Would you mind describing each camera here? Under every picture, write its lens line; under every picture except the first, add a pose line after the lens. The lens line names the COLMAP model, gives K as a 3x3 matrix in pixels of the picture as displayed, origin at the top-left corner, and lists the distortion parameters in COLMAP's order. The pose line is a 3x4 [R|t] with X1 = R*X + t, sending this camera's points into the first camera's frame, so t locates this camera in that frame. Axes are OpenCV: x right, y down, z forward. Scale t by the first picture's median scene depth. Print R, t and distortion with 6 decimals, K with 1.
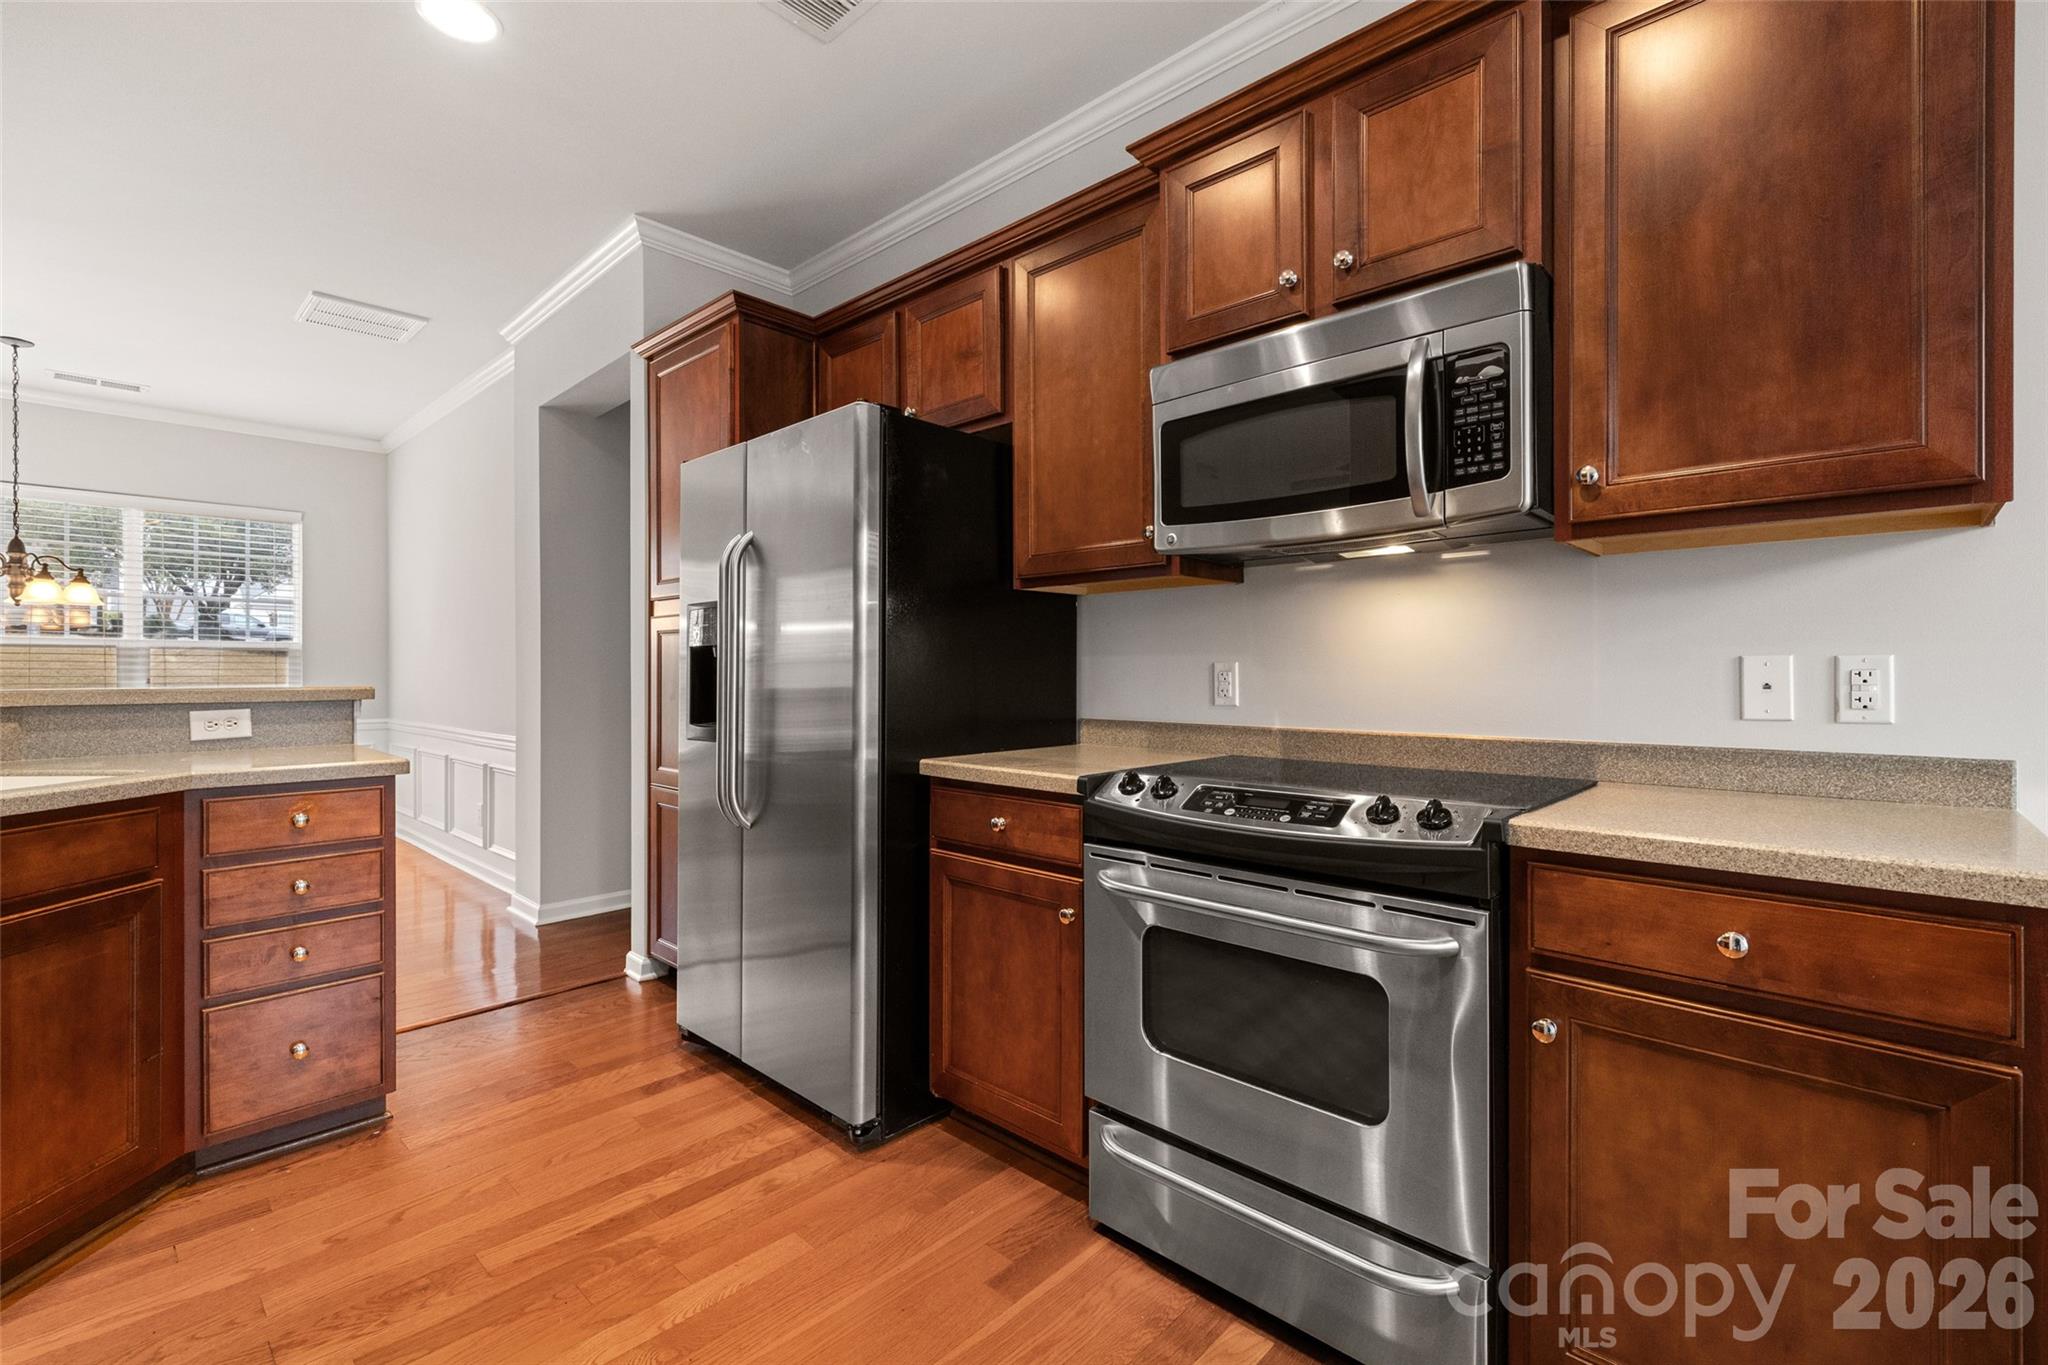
lens RADIAL K [[886.7, 0, 1017.3], [0, 886.7, 674.5], [0, 0, 1]] dist [-0.003165, -0.000342]
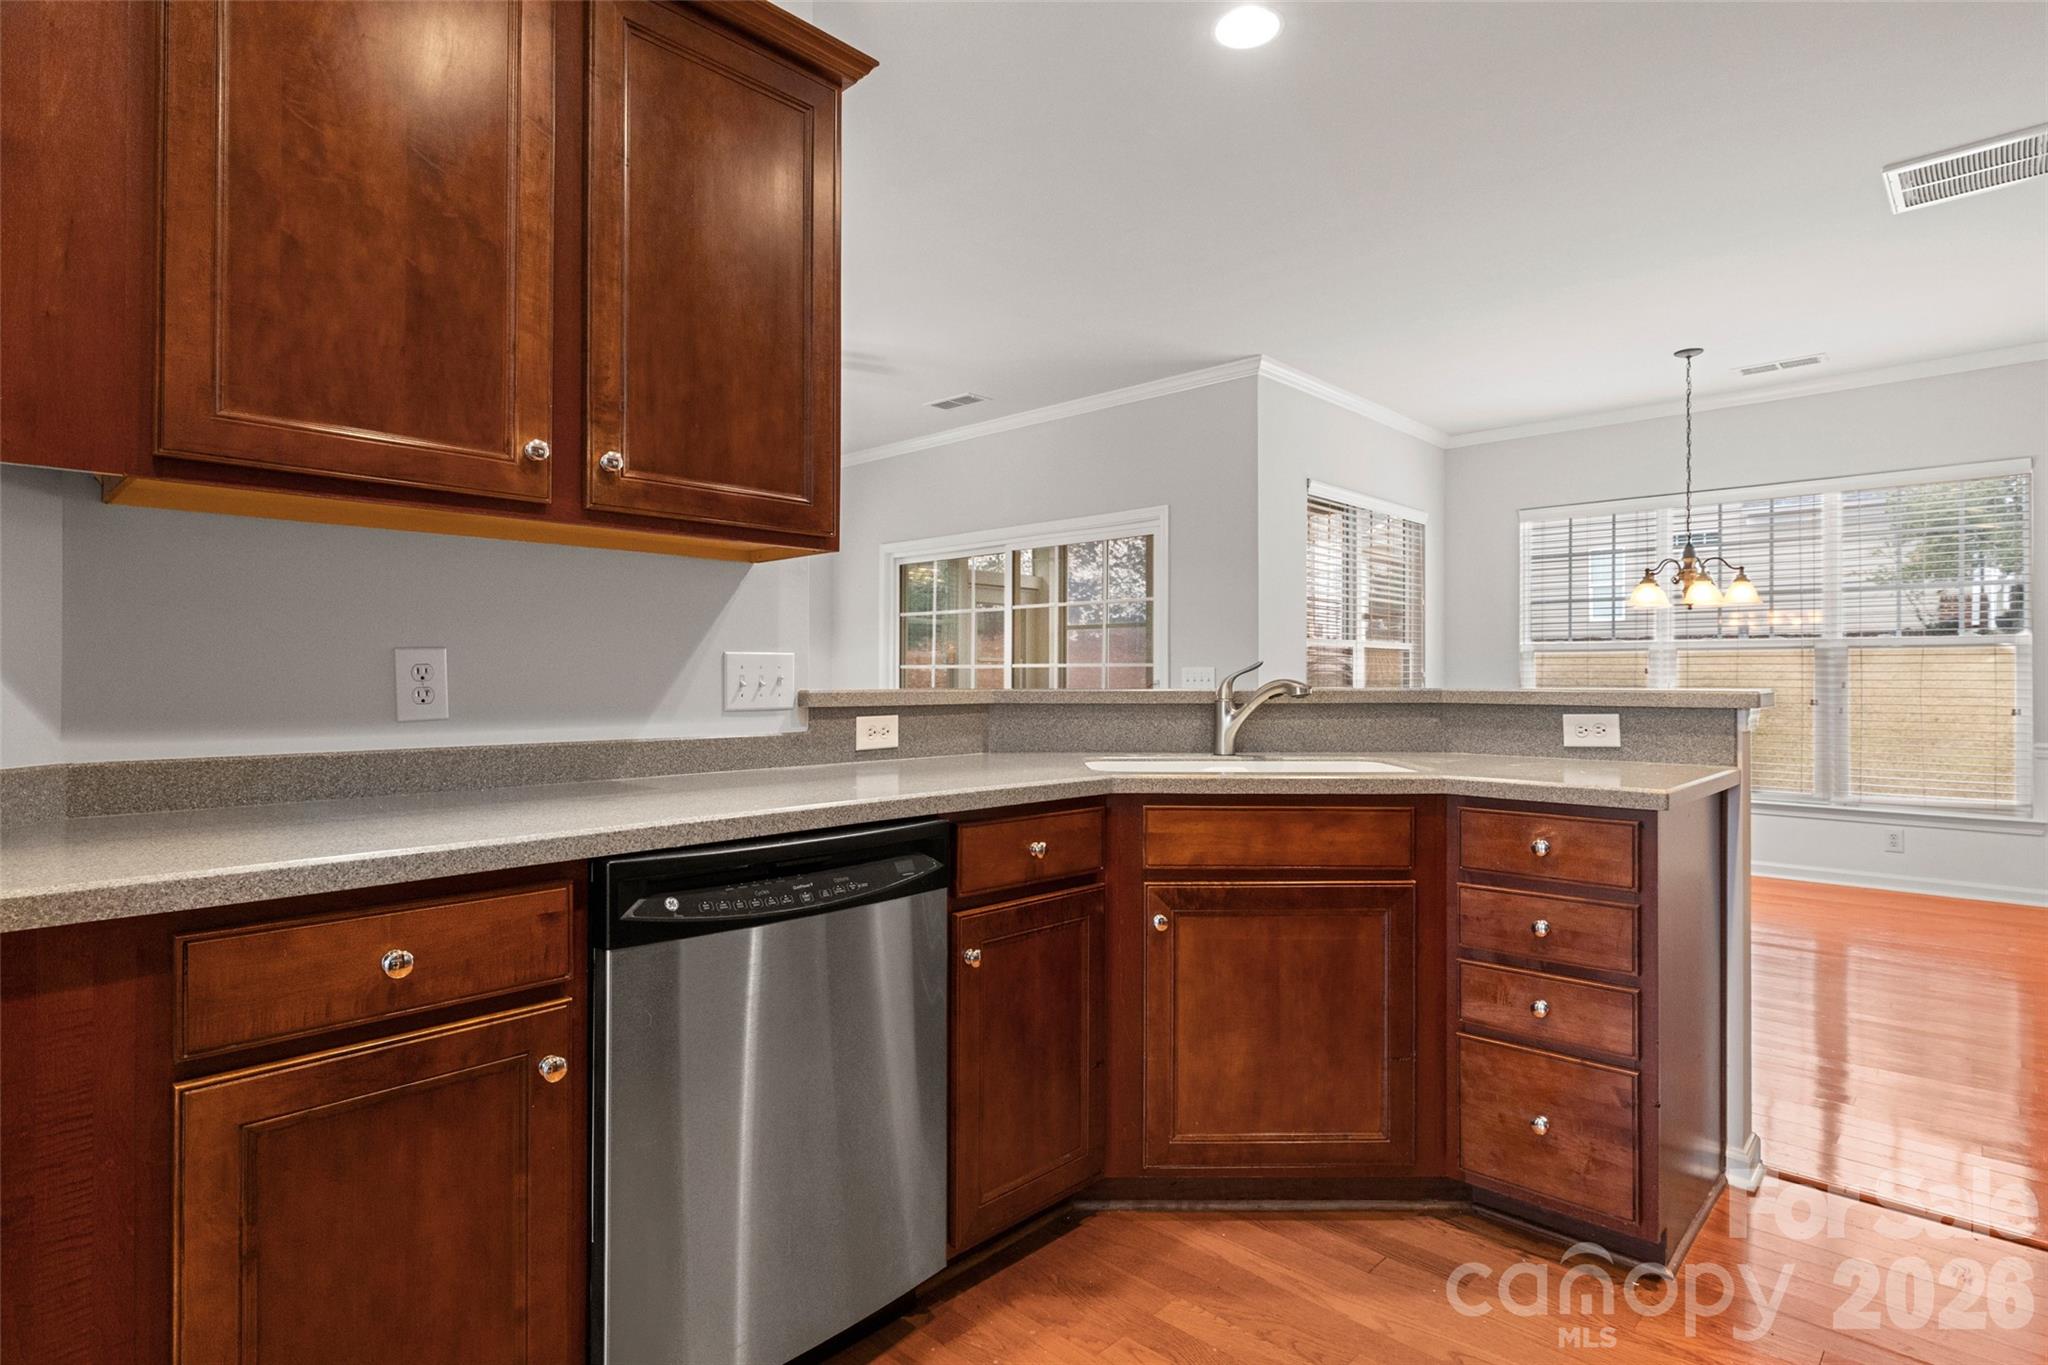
lens RADIAL K [[1037.6, 0, 1013.9], [0, 1037.6, 673.8], [0, 0, 1]] dist [-0.013826, 0.000194]
pose [[-0.015211, -0.001714, -0.999883, 0.166994], [-0.004158, 0.999990, -0.001651, 0.004635], [0.999876, 0.004132, -0.015218, 0.515951]]
